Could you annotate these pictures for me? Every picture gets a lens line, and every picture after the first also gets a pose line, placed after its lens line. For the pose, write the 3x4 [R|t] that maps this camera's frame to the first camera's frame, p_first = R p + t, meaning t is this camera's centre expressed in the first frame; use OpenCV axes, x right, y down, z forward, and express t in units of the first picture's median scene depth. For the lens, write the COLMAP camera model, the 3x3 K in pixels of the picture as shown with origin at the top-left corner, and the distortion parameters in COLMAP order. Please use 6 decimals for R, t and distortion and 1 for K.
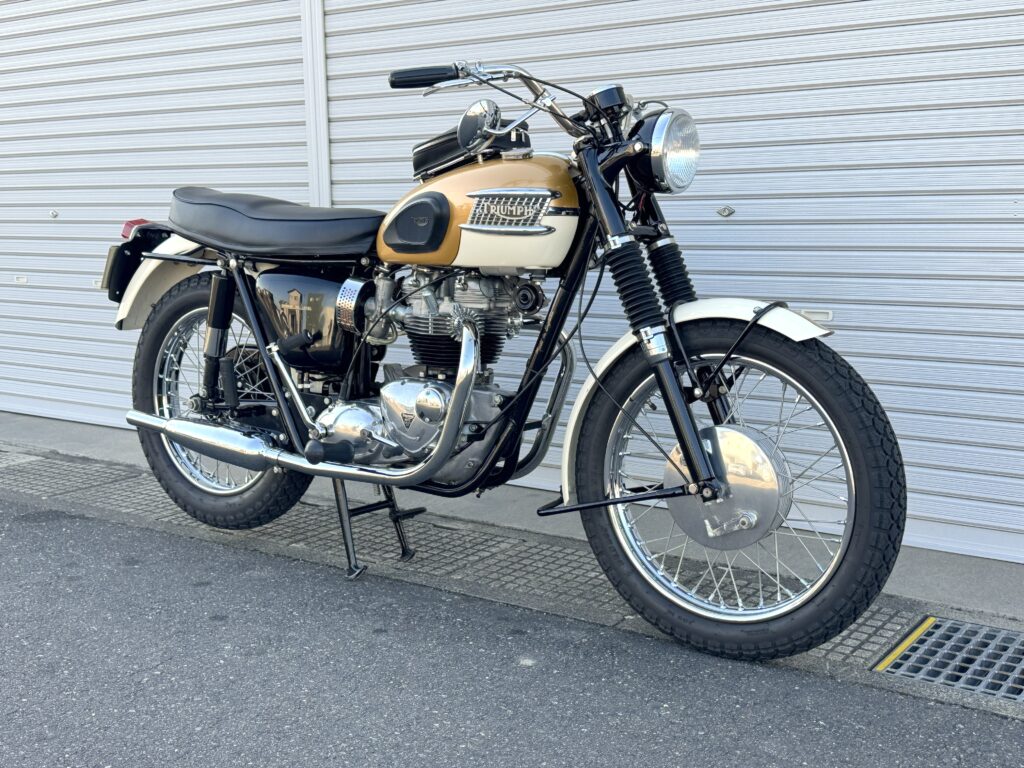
lens RADIAL K [[1247.9, 0, 512.0], [0, 1247.9, 384.0], [0, 0, 1]] dist [0.166924, -0.538879]
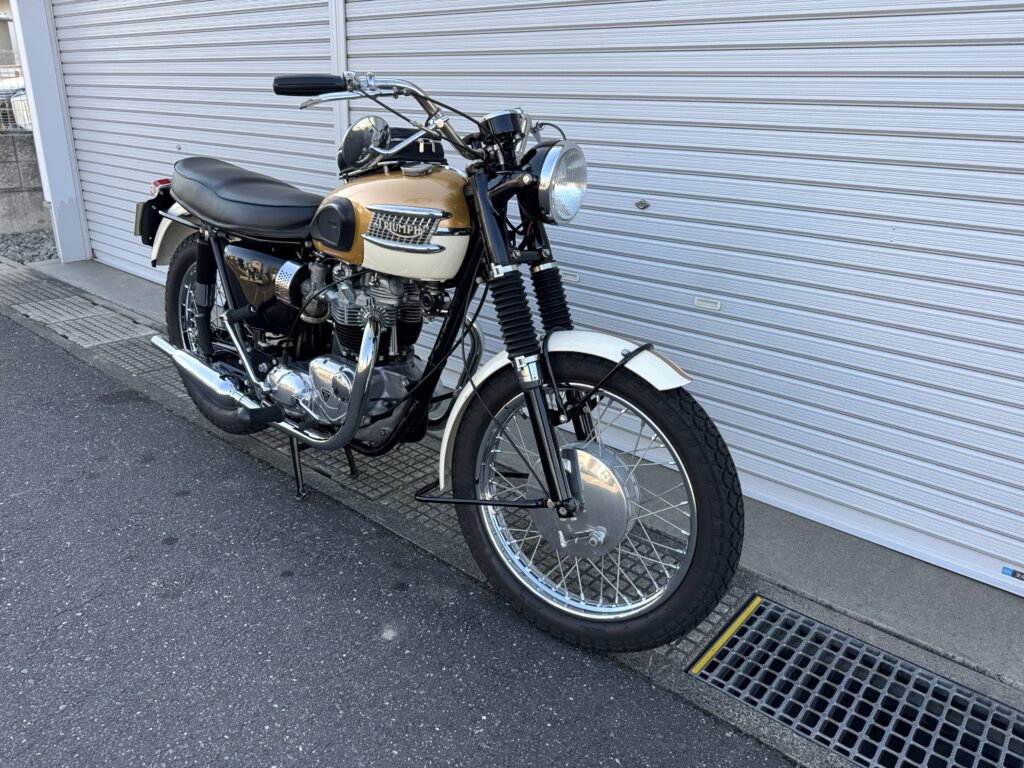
lens RADIAL K [[685.6, 0, 512.0], [0, 685.6, 384.0], [0, 0, 1]] dist [0.003091, -0.000200]
pose [[0.995224, 0.092294, -0.031802, 0.118222], [-0.084200, 0.976427, 0.198749, -0.132859], [0.049395, -0.195122, 0.979534, 0.427182]]
